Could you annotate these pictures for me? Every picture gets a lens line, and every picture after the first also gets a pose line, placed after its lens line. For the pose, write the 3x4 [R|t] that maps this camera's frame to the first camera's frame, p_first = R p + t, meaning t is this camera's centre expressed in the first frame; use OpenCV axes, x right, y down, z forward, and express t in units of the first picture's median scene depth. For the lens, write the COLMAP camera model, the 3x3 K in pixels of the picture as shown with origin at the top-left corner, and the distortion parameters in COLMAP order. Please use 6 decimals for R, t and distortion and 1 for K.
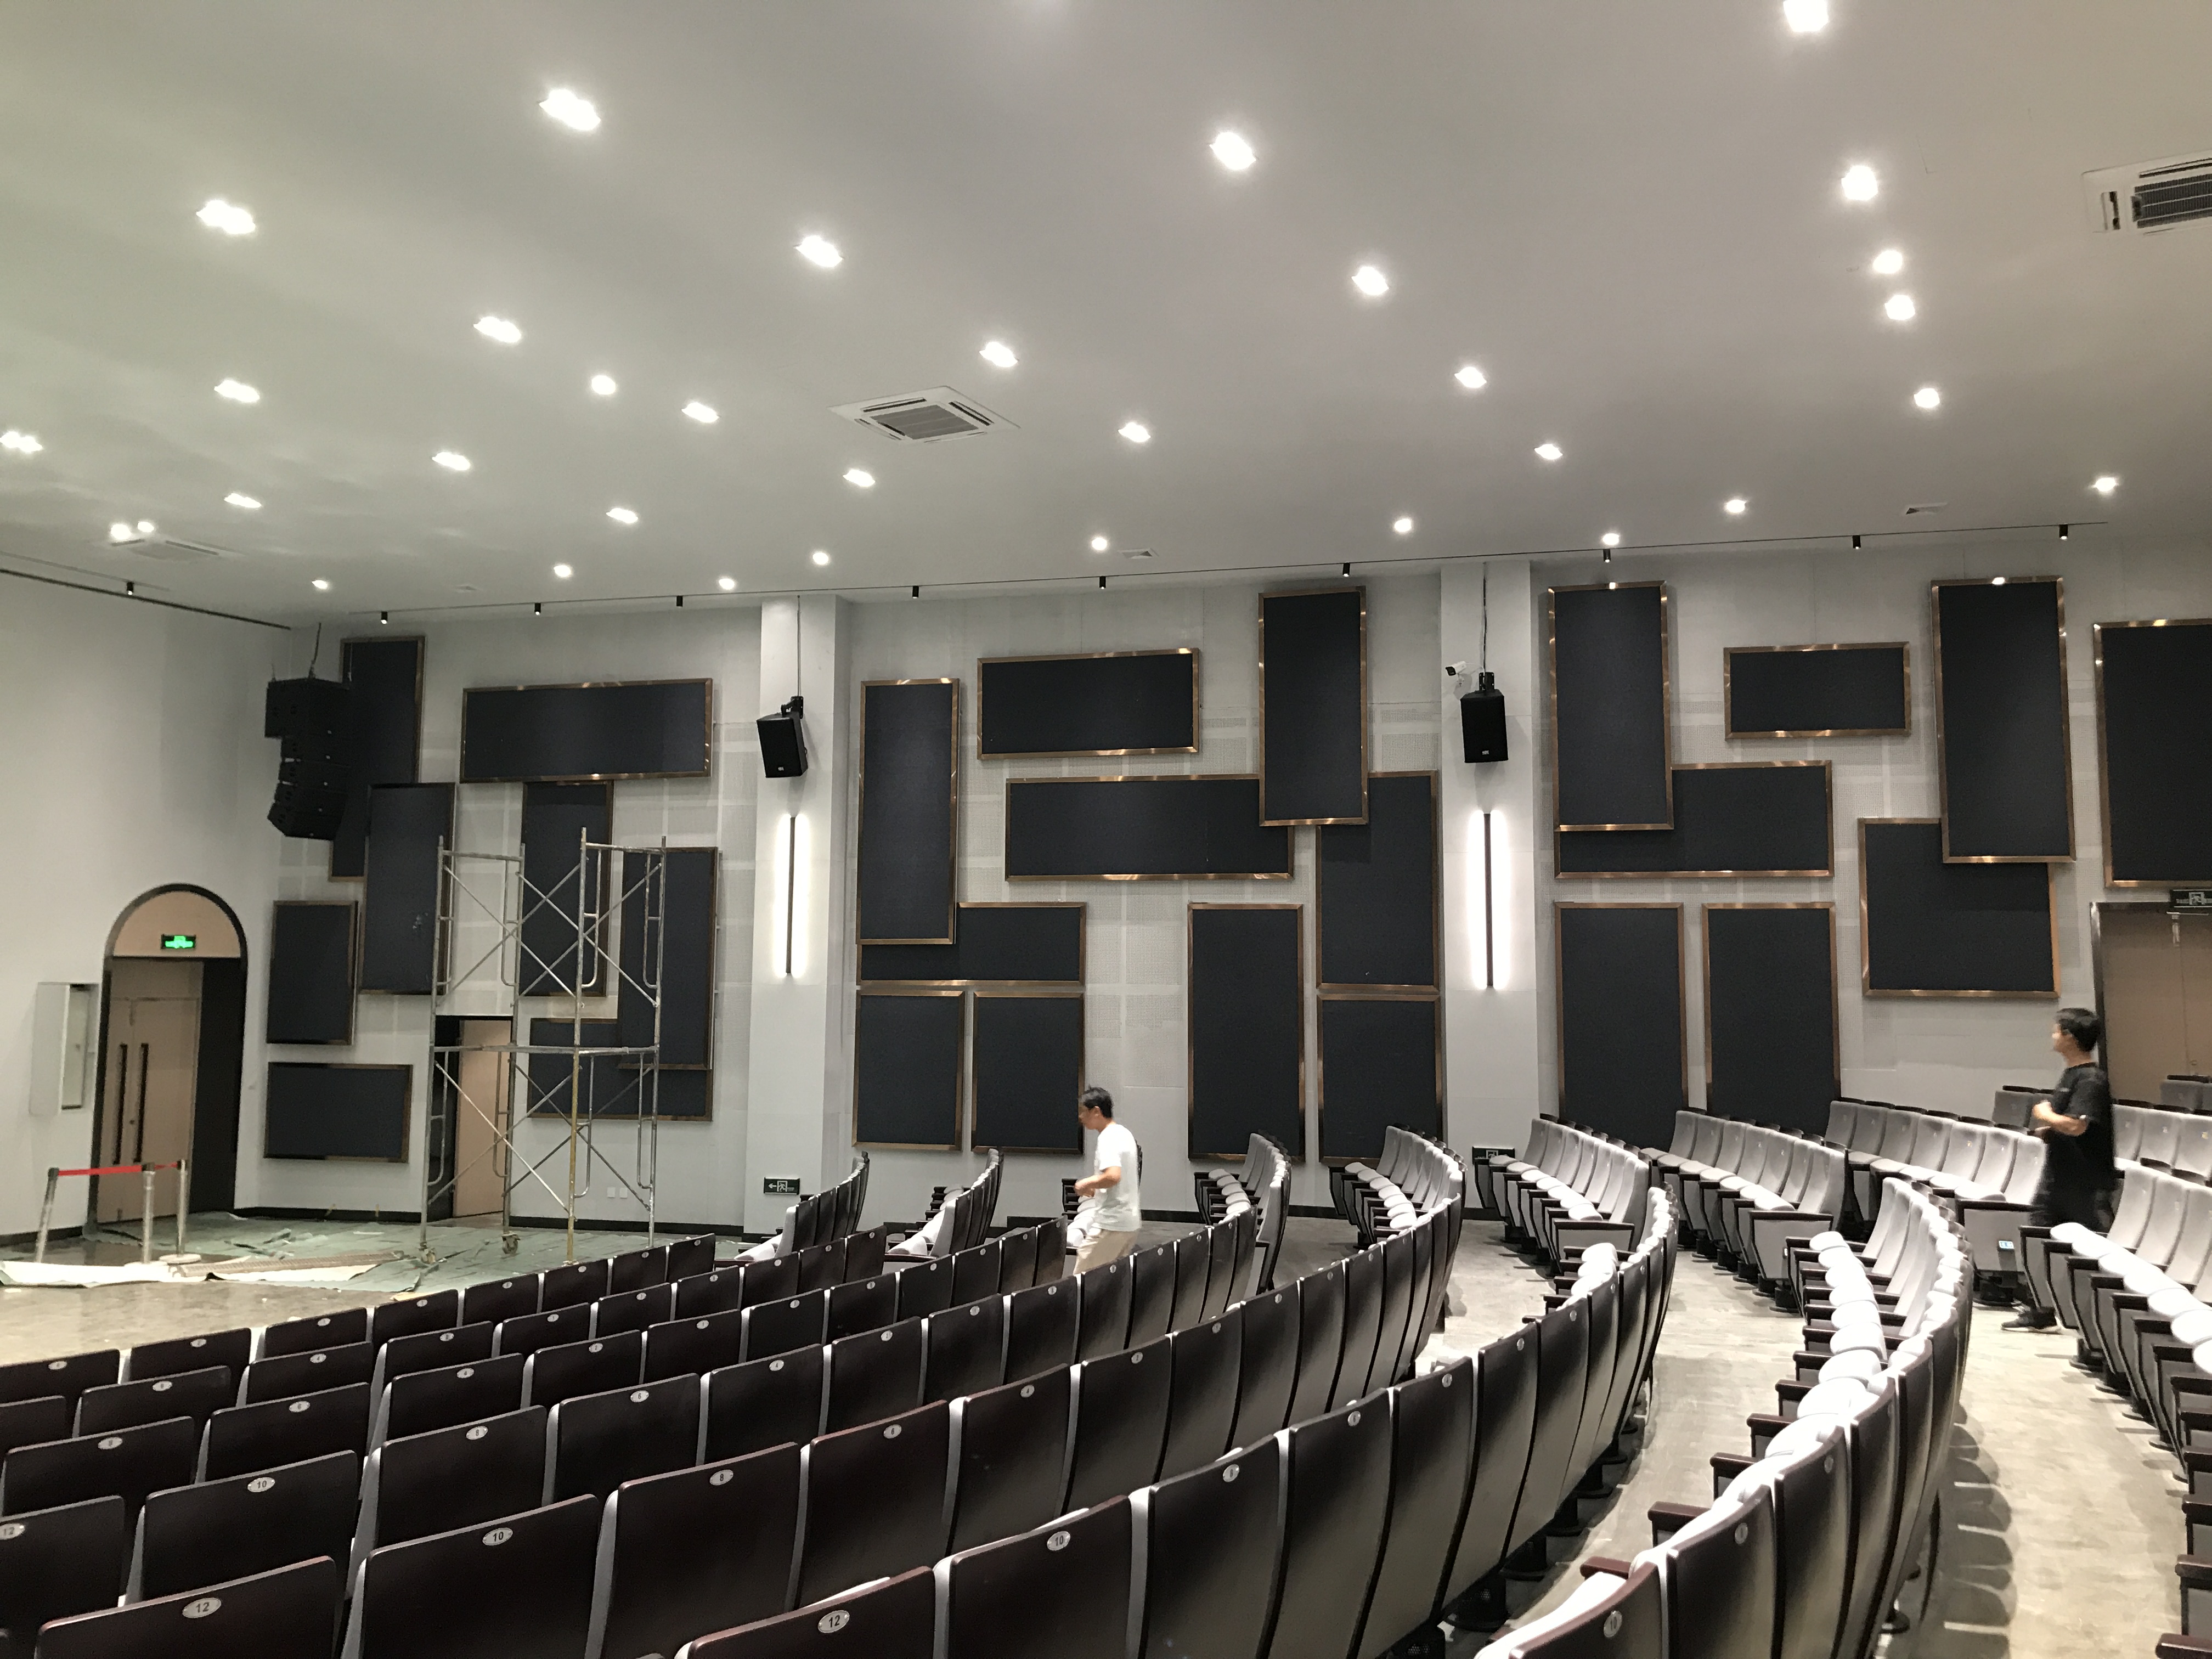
lens RADIAL K [[1789.7, 0, 1106.0], [0, 1789.7, 829.5], [0, 0, 1]] dist [-0.005501, 0.002293]
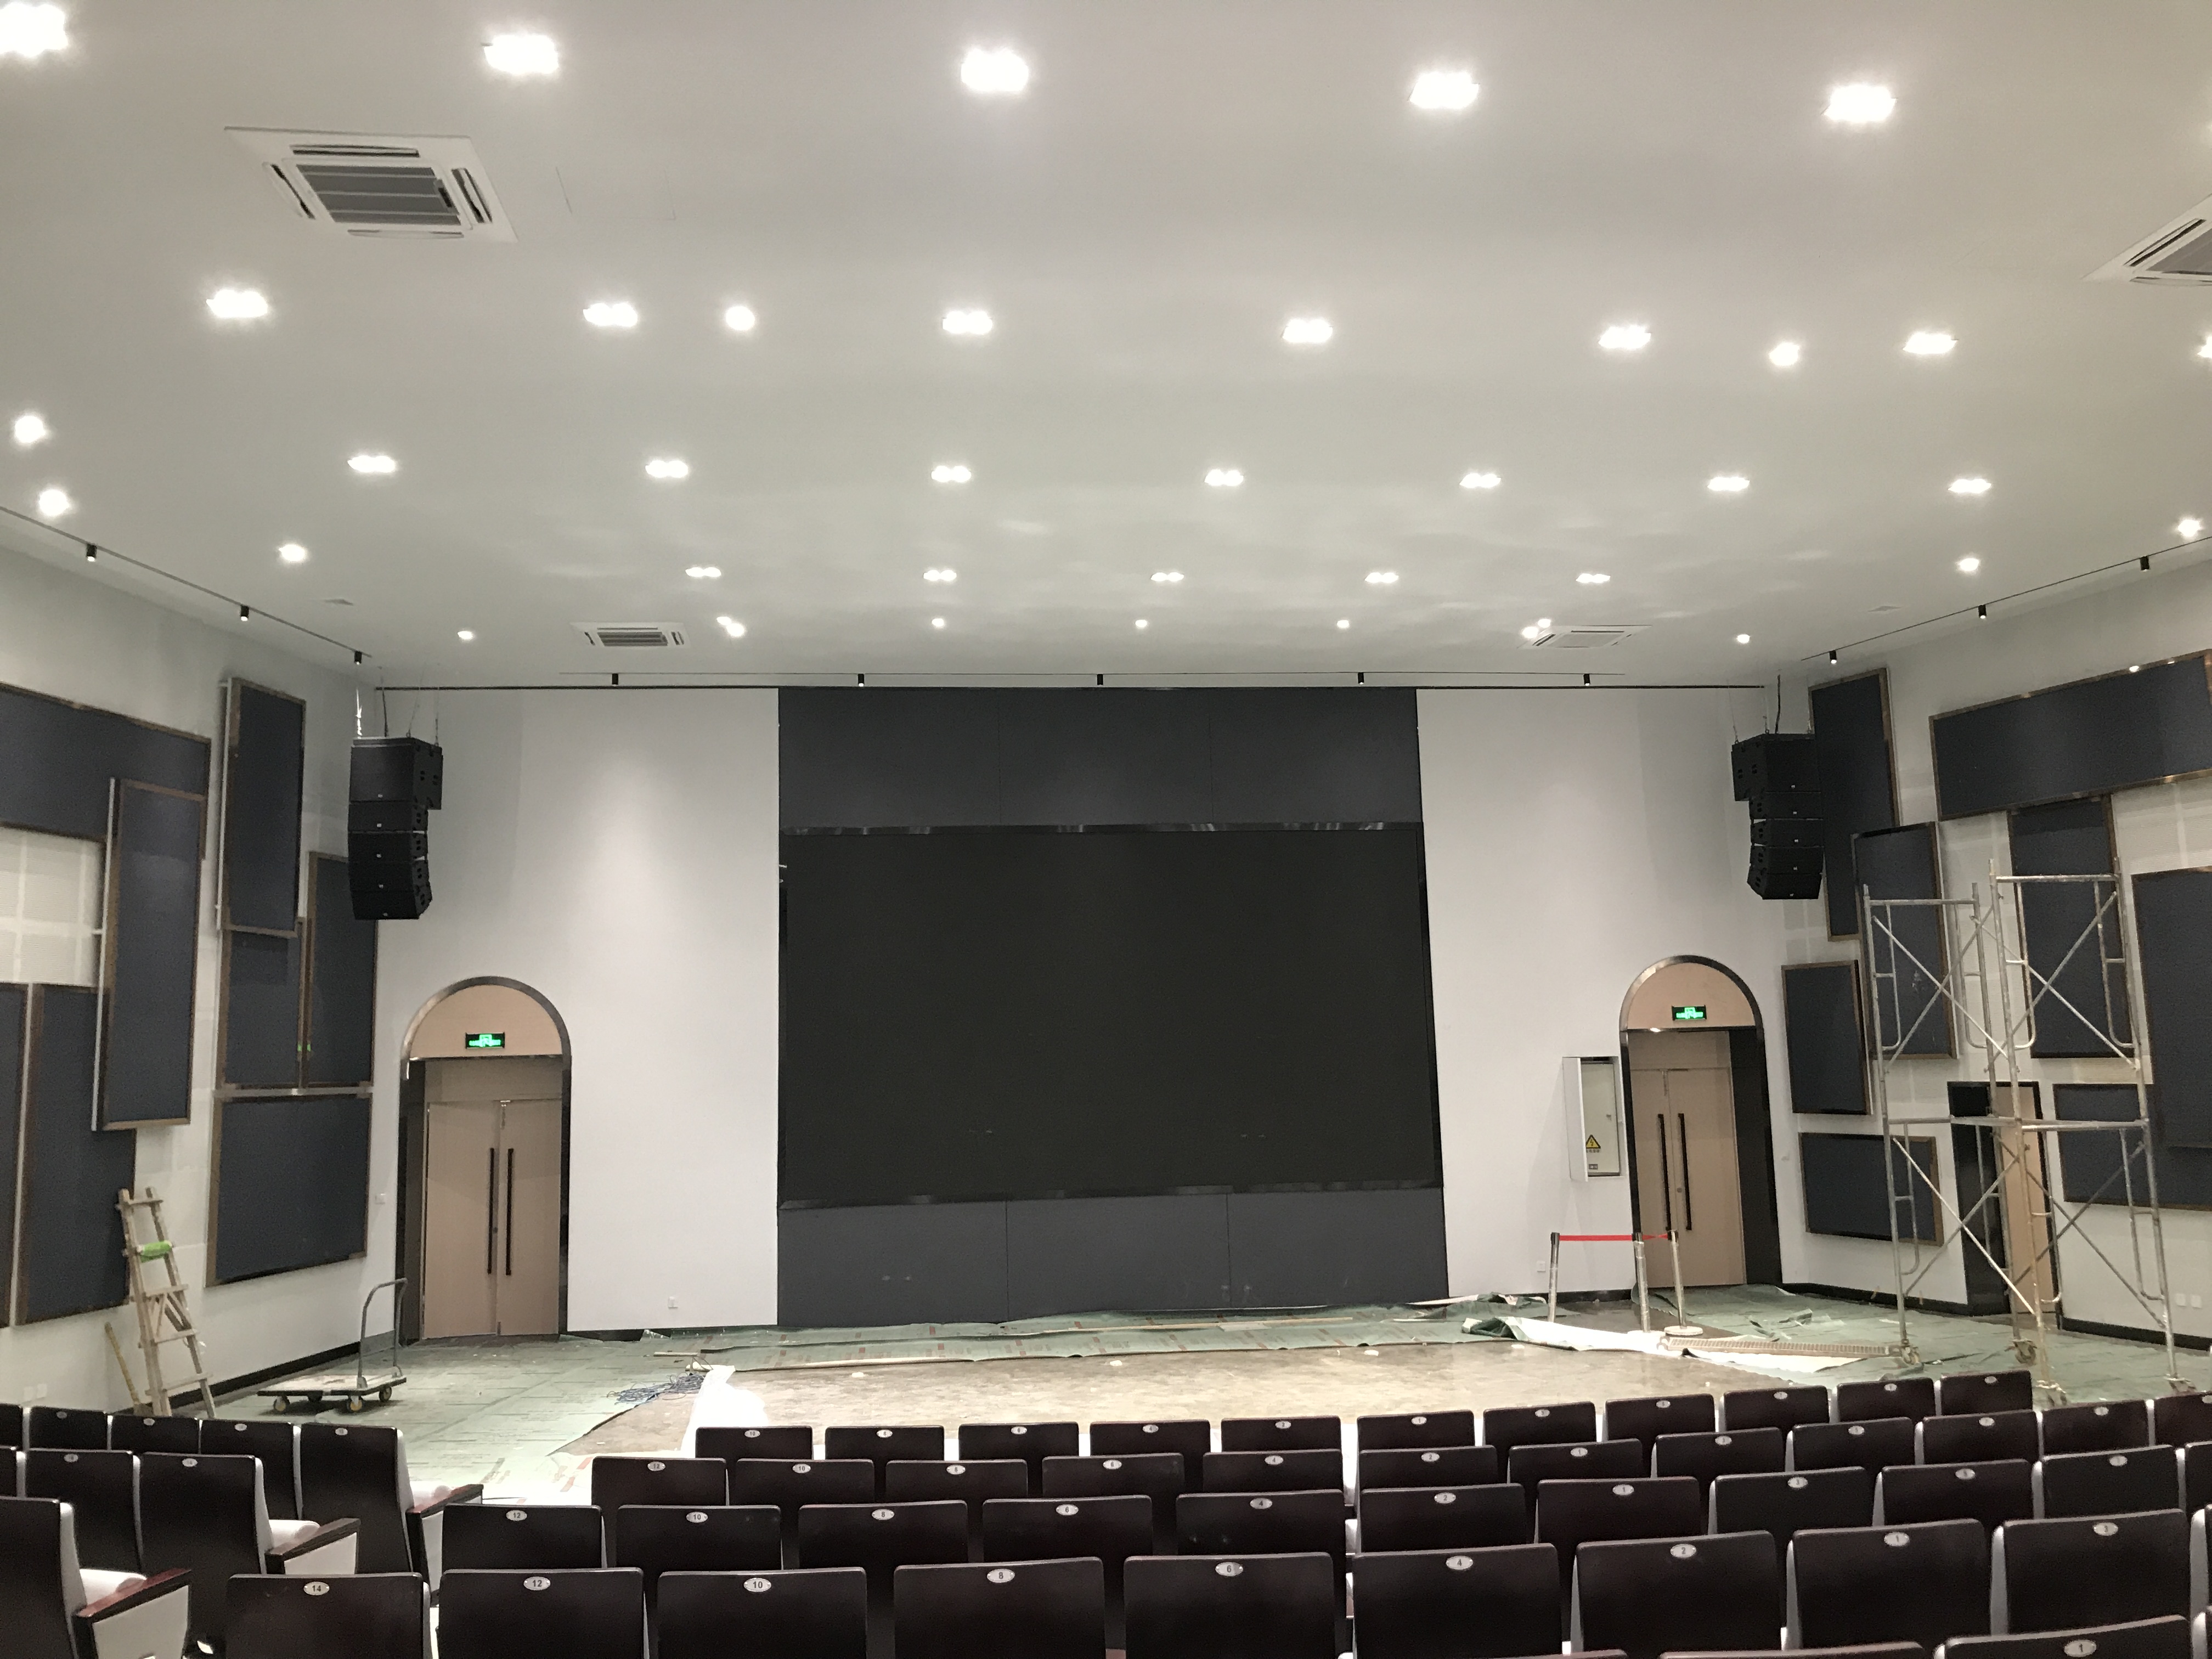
lens RADIAL K [[1789.7, 0, 1106.0], [0, 1789.7, 829.5], [0, 0, 1]] dist [-0.005501, 0.002293]
pose [[0.571952, -0.125841, -0.810577, 0.126277], [0.099818, 0.991496, -0.083496, 0.011153], [0.814191, -0.033154, 0.579650, 0.142823]]
